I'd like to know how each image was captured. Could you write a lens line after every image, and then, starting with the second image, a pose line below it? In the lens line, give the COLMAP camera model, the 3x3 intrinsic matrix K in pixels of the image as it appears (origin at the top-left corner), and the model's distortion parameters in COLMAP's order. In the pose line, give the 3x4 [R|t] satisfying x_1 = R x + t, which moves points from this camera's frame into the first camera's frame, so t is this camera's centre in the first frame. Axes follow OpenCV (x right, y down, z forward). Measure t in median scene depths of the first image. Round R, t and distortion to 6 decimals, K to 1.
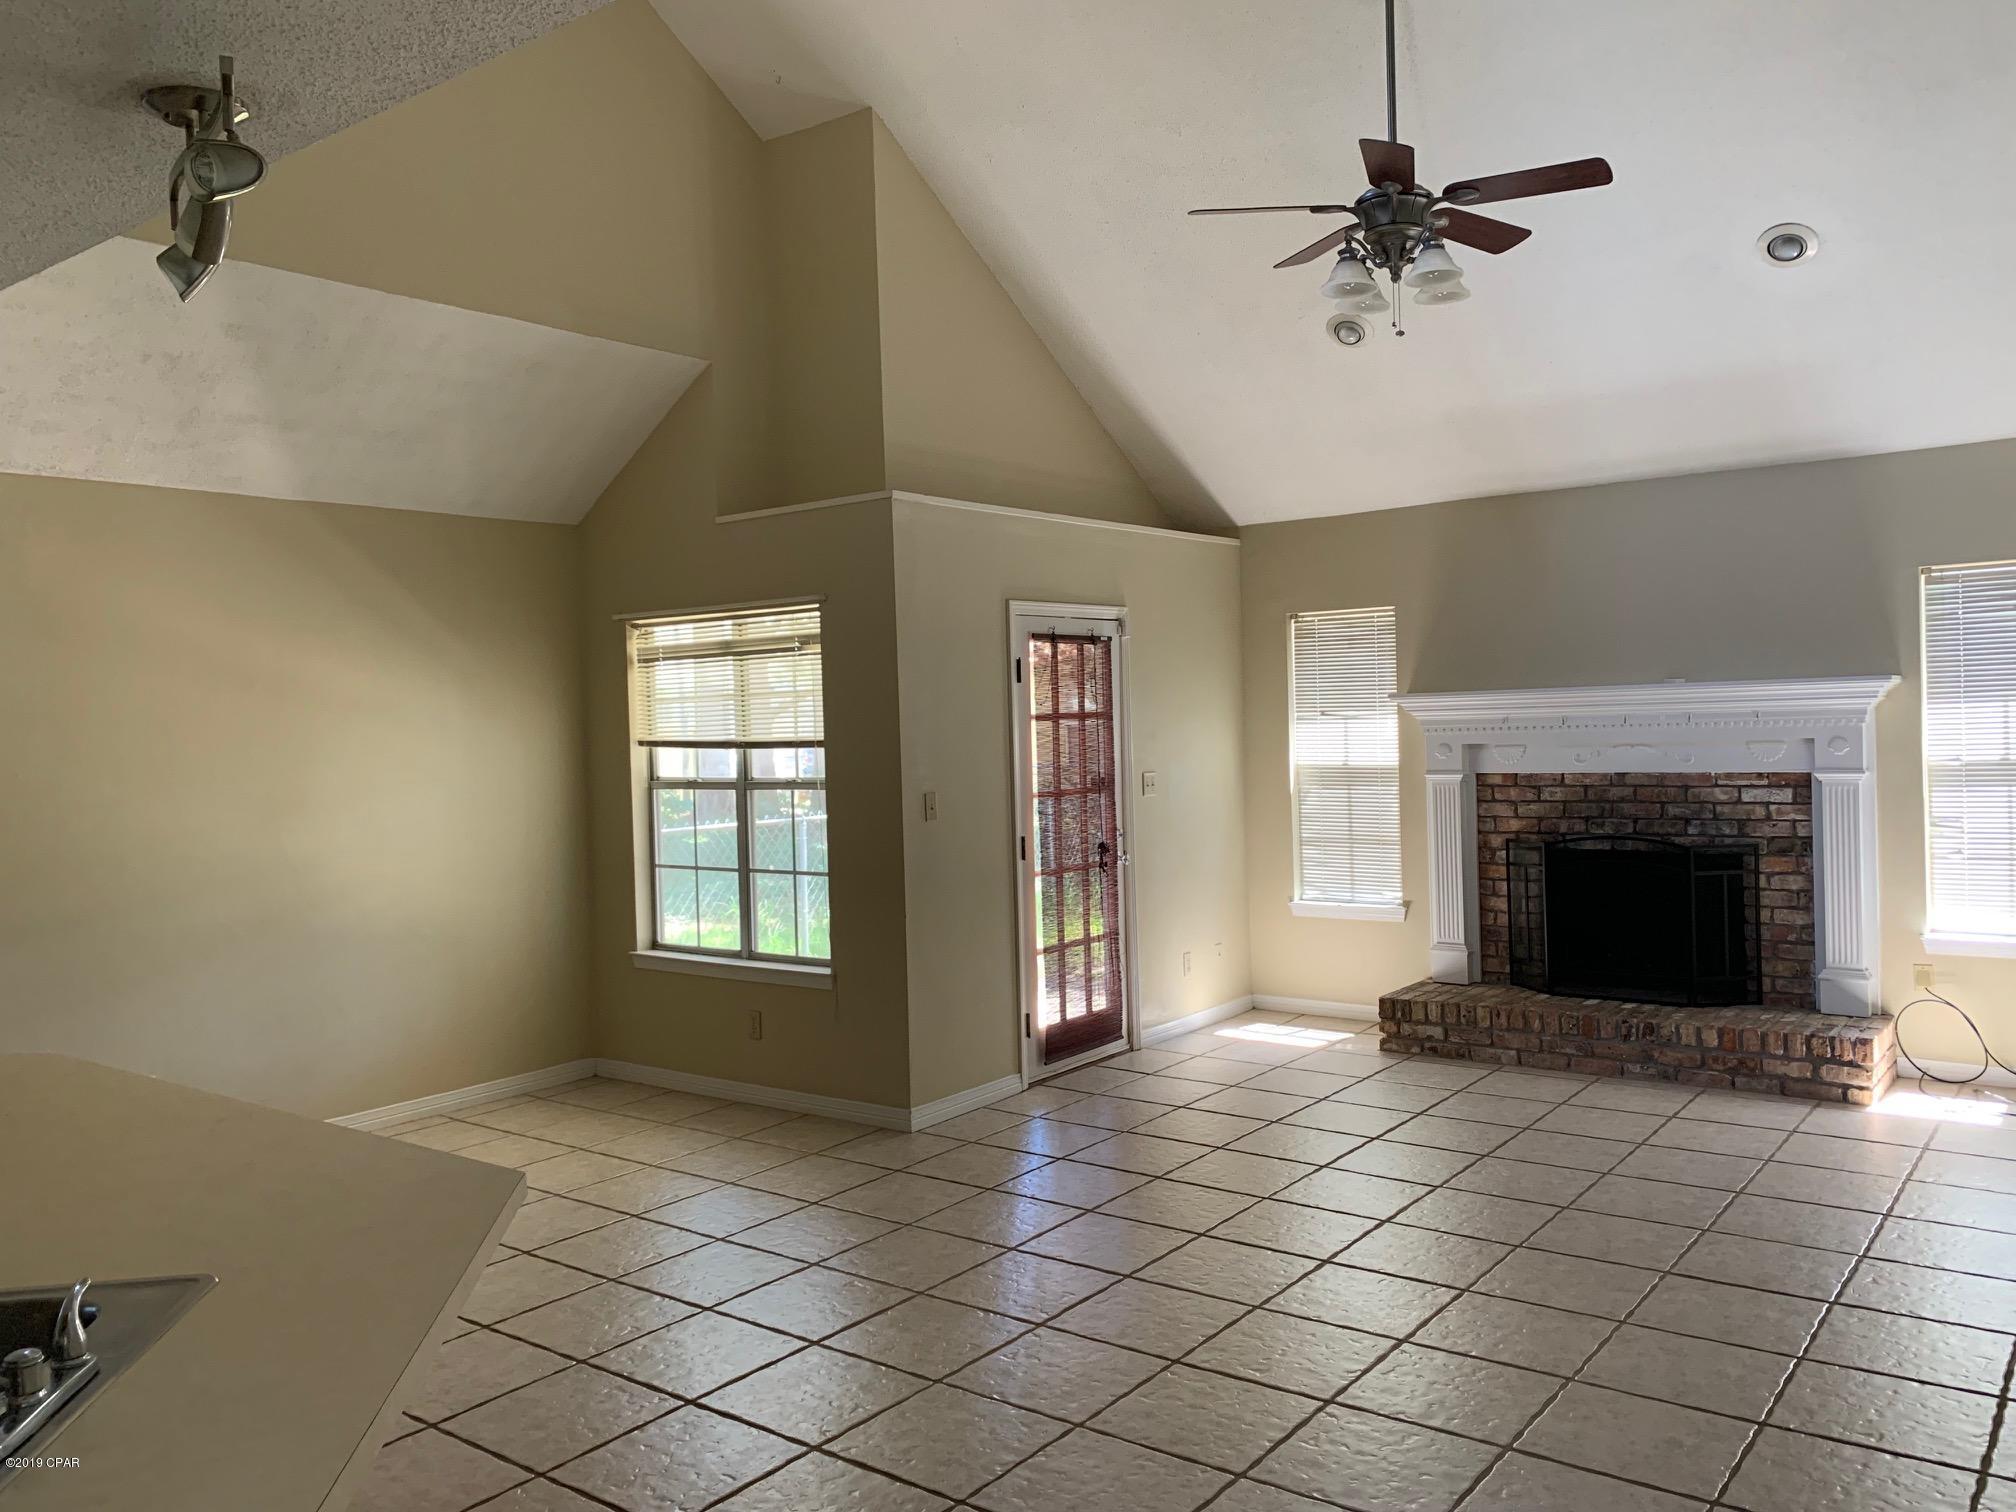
lens RADIAL K [[1522.5, 0, 1009.1], [0, 1522.5, 737.8], [0, 0, 1]] dist [0.003000, -0.003732]
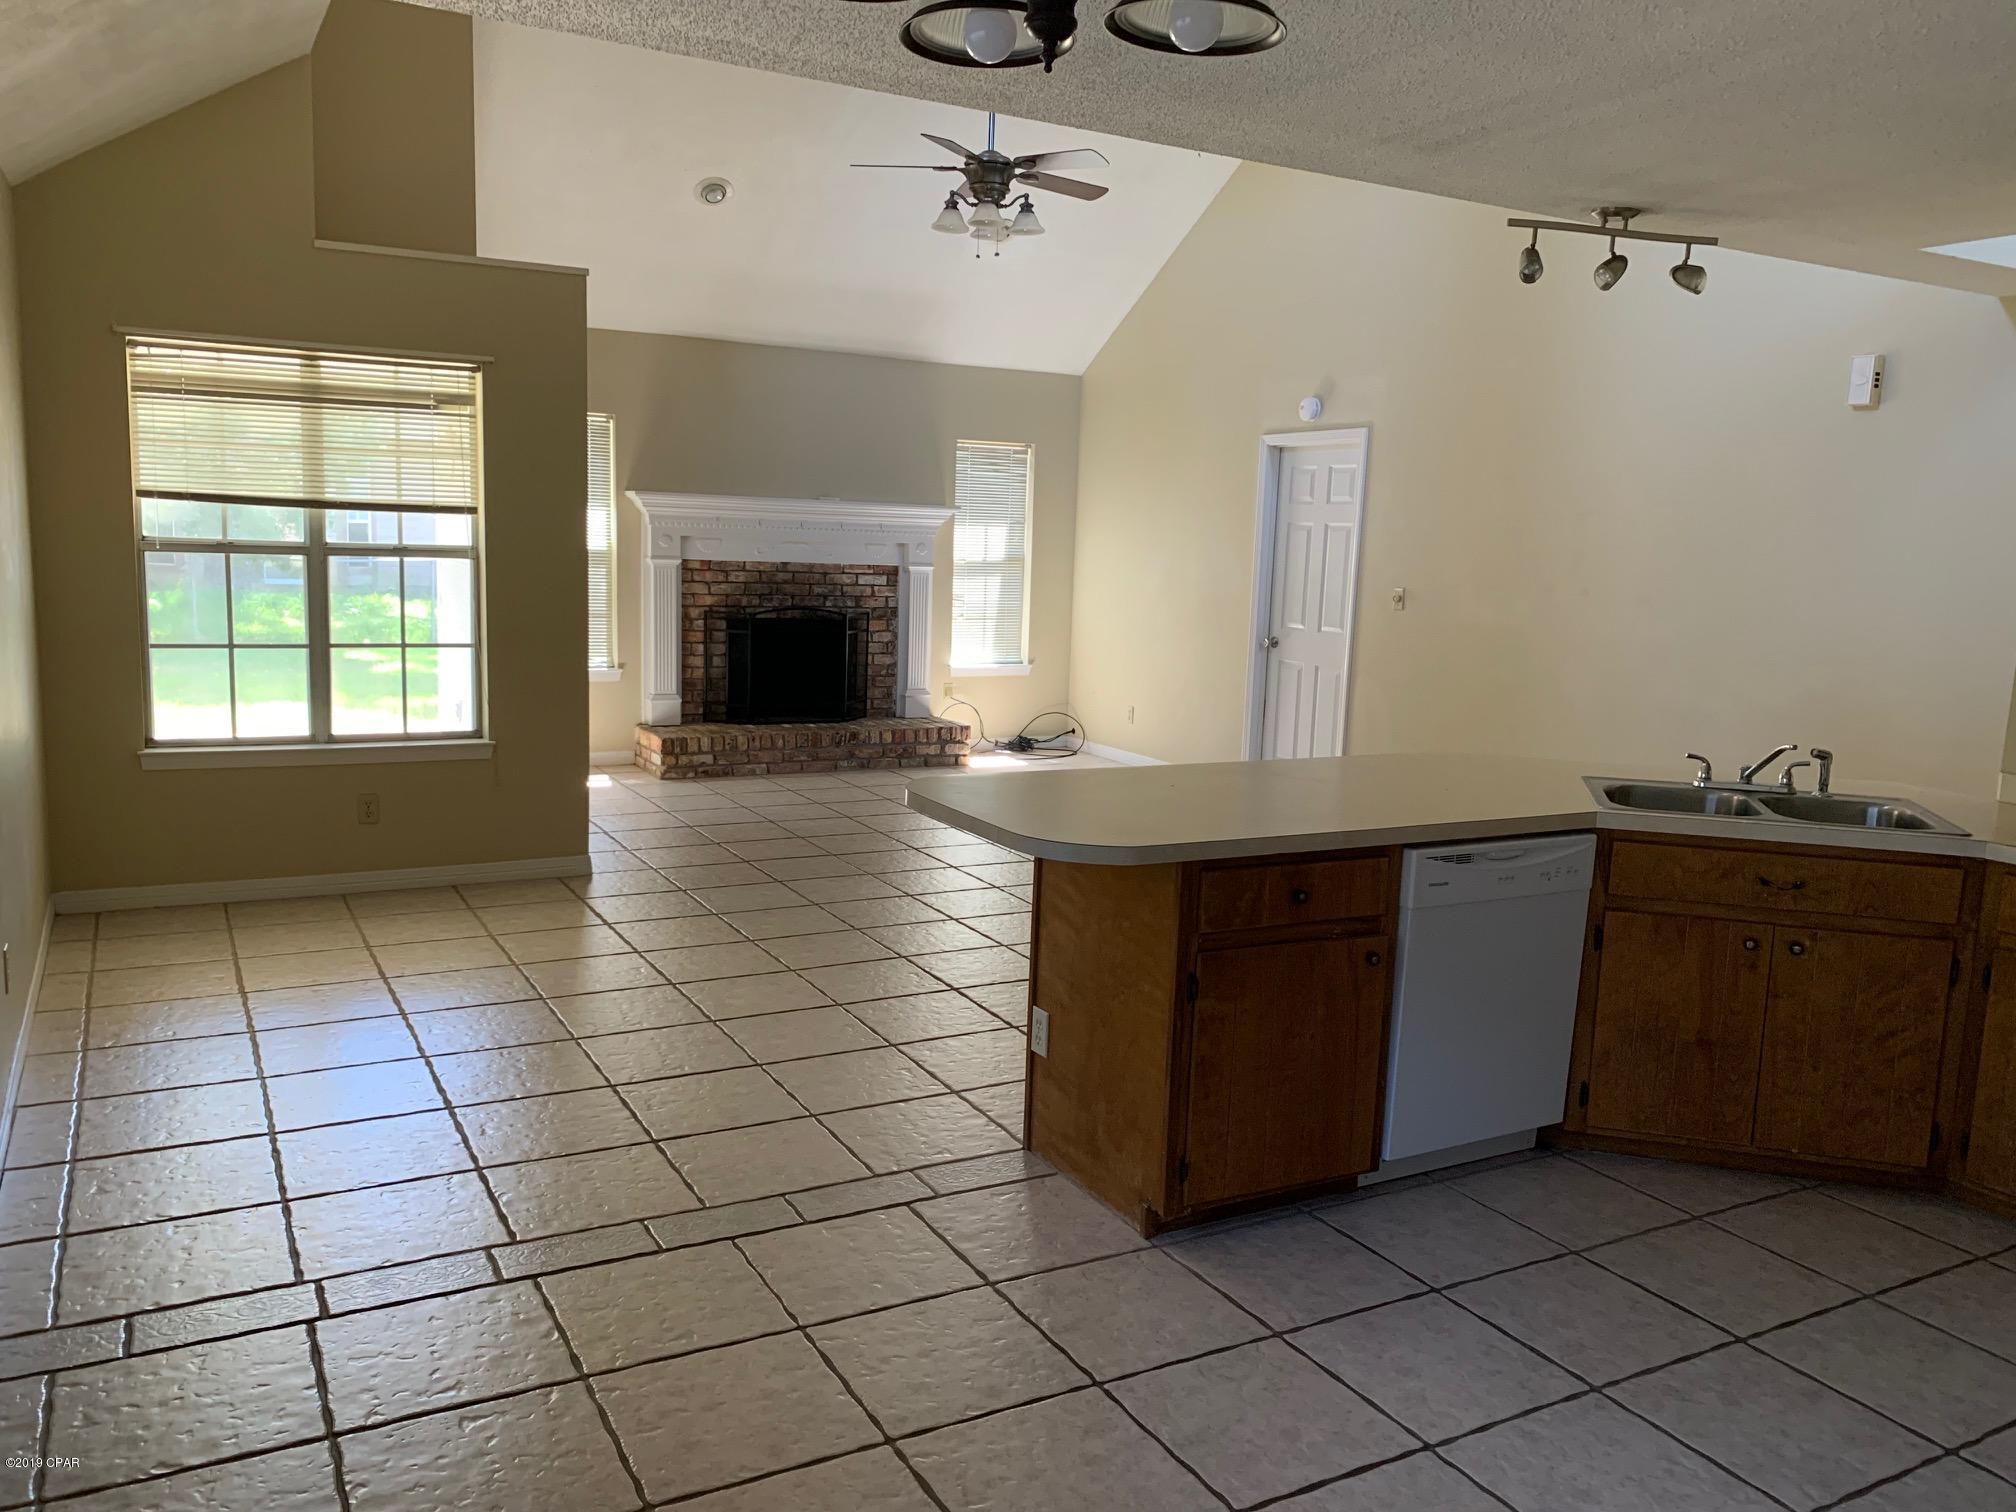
lens RADIAL K [[1522.5, 0, 1010.3], [0, 1522.5, 768.4], [0, 0, 1]] dist [0.003000, -0.003732]
pose [[0.382041, -0.097365, 0.919002, -0.853204], [-0.044459, 0.991347, 0.123512, 0.029838], [-0.923075, -0.088044, 0.374406, 0.282819]]
